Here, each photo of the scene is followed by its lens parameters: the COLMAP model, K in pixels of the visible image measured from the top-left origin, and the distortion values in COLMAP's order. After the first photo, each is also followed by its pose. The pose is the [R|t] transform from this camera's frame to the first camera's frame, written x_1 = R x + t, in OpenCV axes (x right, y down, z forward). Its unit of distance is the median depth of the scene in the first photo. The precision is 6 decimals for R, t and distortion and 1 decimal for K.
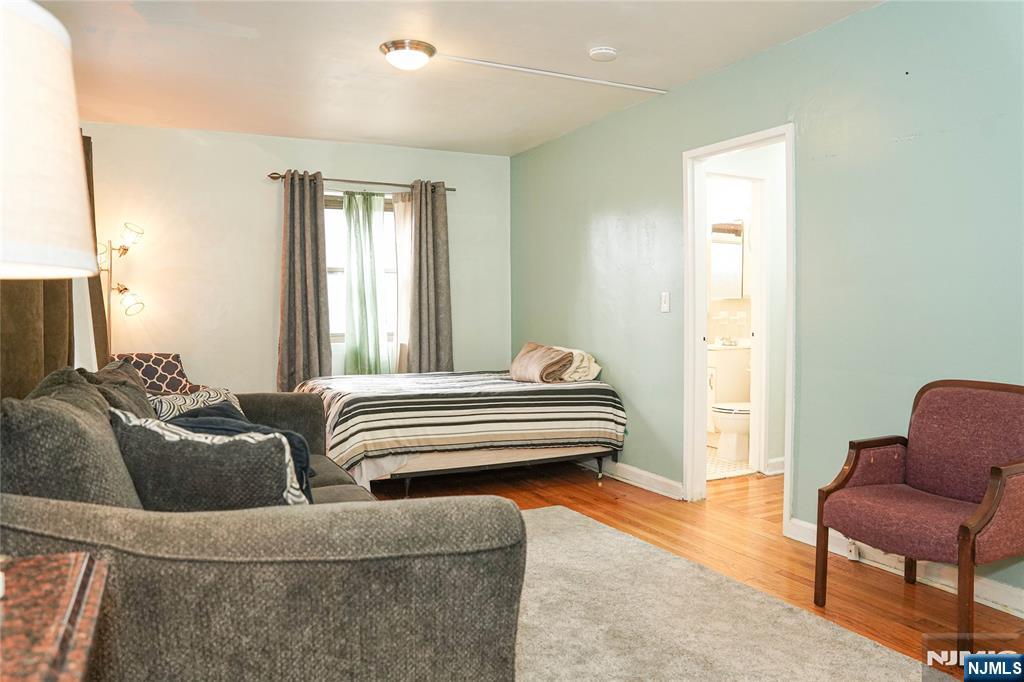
lens RADIAL K [[739.7, 0, 507.7], [0, 739.7, 330.1], [0, 0, 1]] dist [-0.119407, 0.023275]
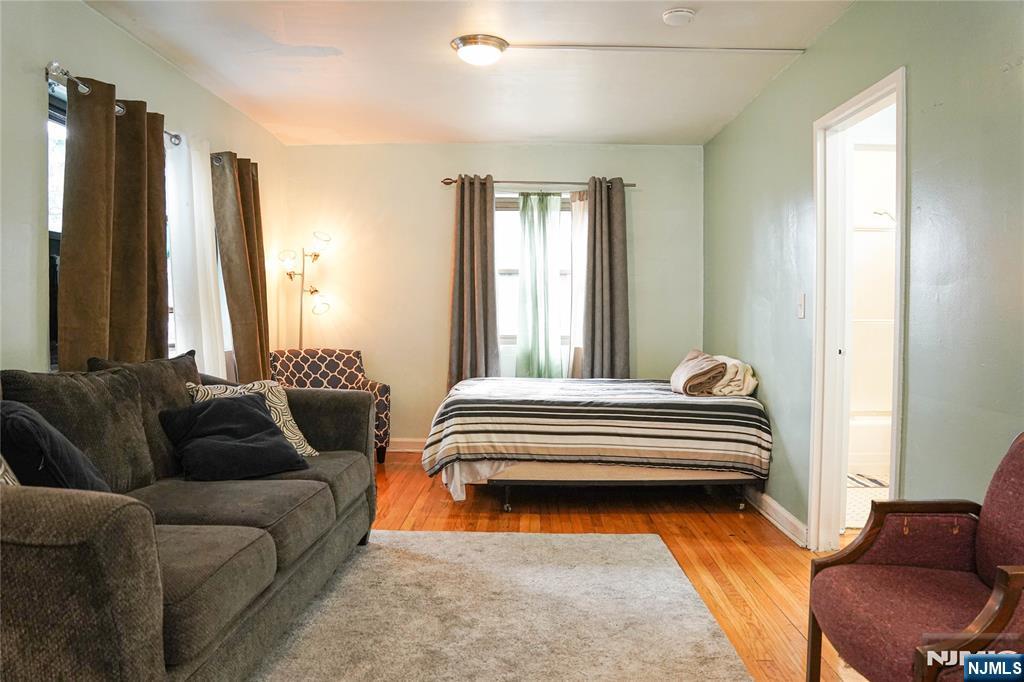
lens RADIAL K [[748.1, 0, 512.2], [0, 748.1, 334.1], [0, 0, 1]] dist [-0.094479, 0.016149]
pose [[0.895979, 0.022619, -0.443520, 0.255672], [-0.021829, 0.999738, 0.006888, -0.004777], [0.443559, 0.003510, 0.896238, 0.099720]]
